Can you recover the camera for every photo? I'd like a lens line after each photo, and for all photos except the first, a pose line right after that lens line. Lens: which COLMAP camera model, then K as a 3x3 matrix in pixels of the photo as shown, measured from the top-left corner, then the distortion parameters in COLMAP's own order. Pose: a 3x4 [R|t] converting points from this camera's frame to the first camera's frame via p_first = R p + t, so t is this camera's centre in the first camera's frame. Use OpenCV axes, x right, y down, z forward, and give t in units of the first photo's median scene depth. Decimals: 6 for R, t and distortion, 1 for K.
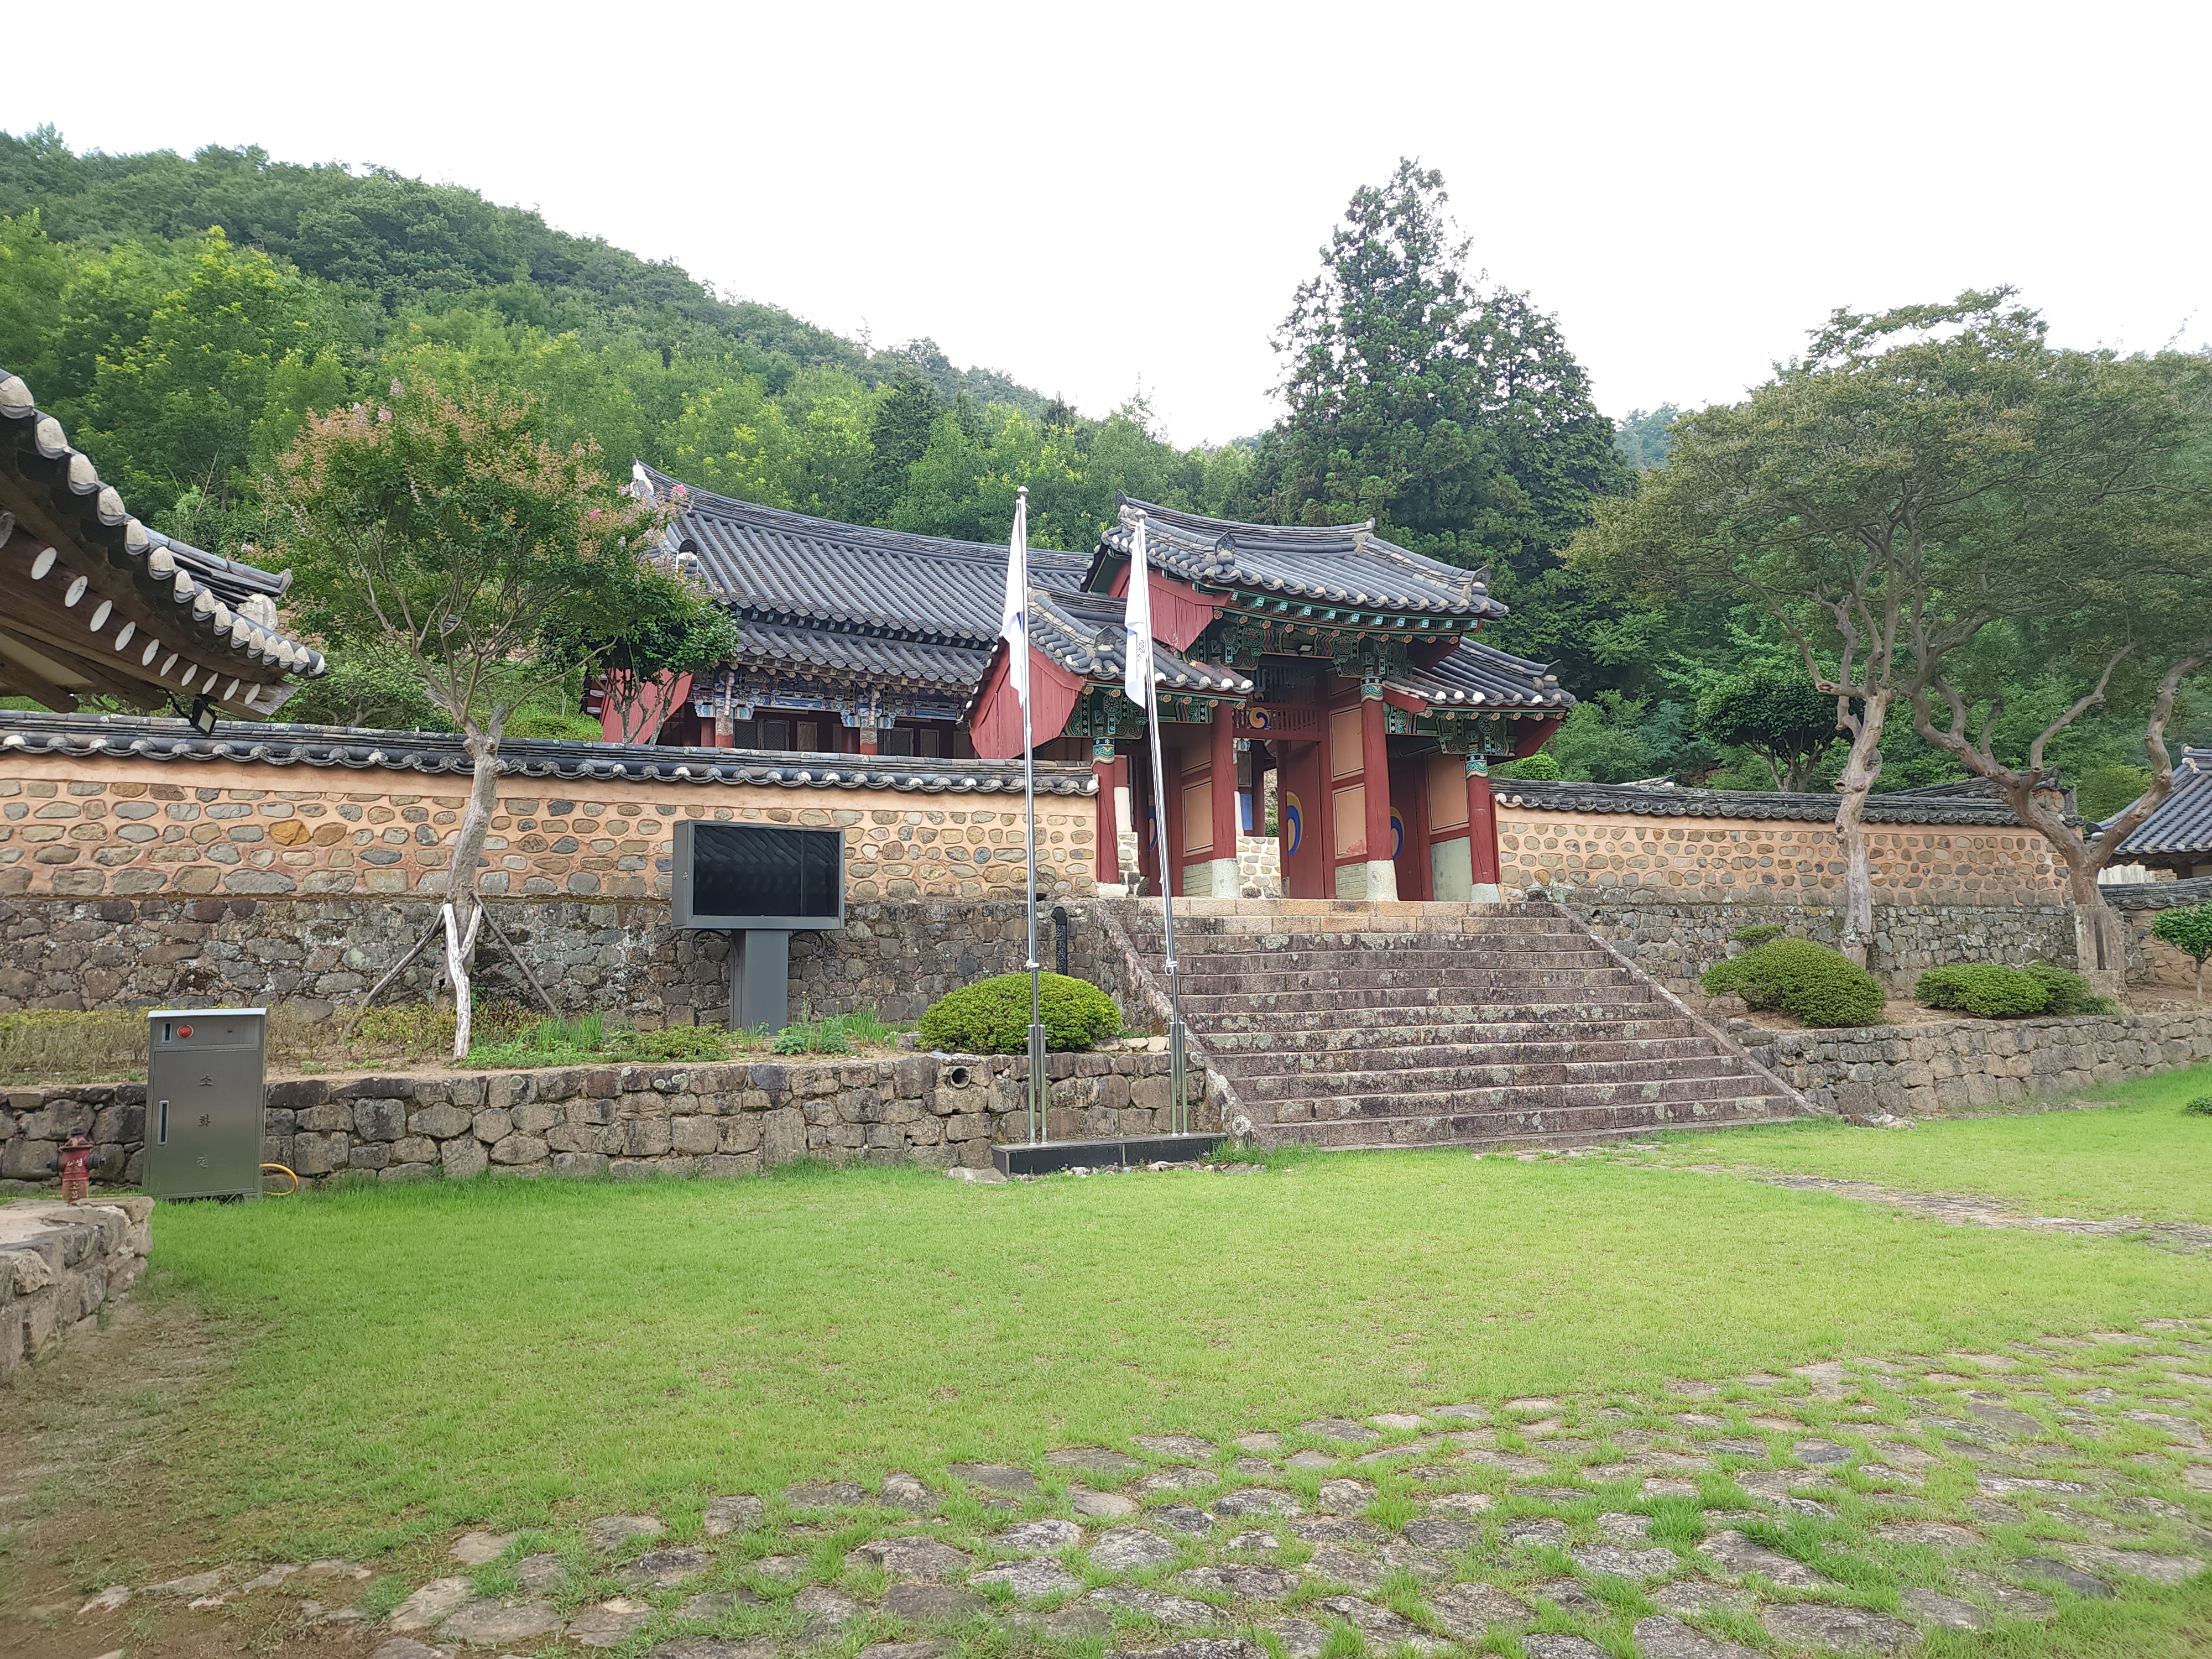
lens RADIAL K [[1491.4, 0, 1121.2], [0, 1491.4, 823.1], [0, 0, 1]] dist [0.091913, -0.090793]
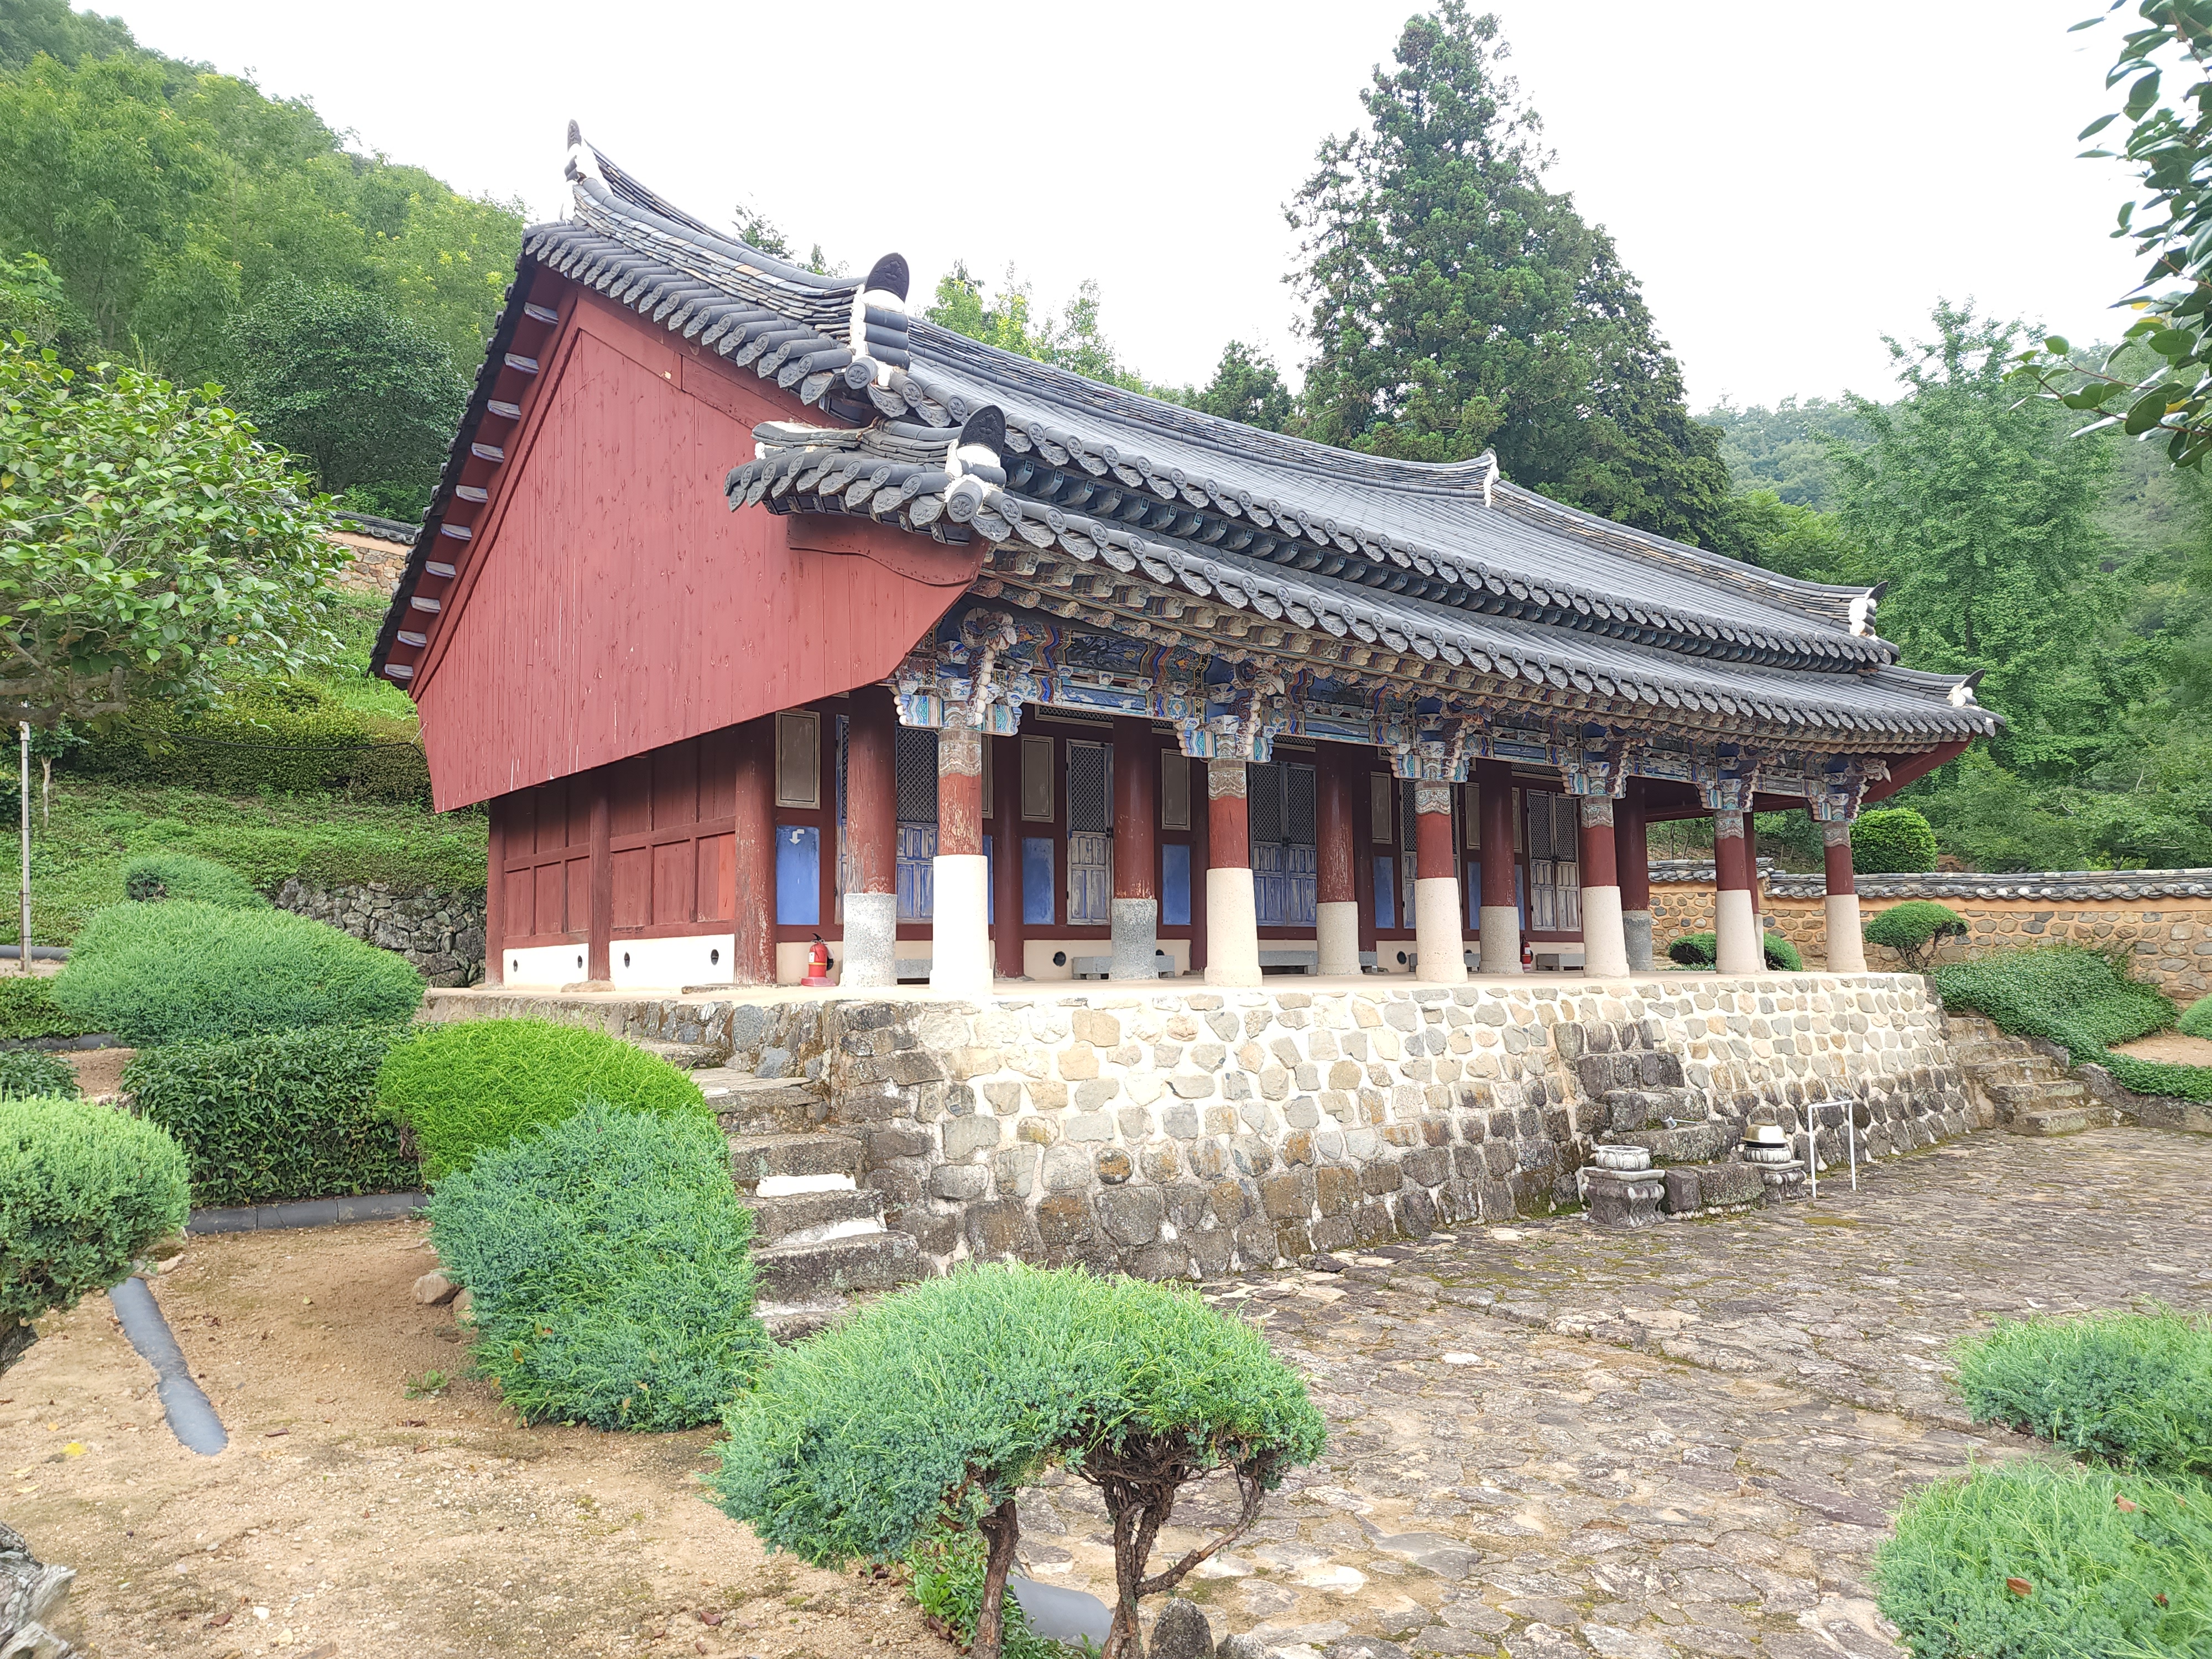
lens RADIAL K [[1491.4, 0, 1121.2], [0, 1491.4, 823.1], [0, 0, 1]] dist [0.091913, -0.090793]
pose [[0.972002, 0.028446, 0.233244, -0.520332], [-0.032272, 0.999400, 0.012602, -0.086419], [-0.232745, -0.019776, 0.972337, 1.013341]]
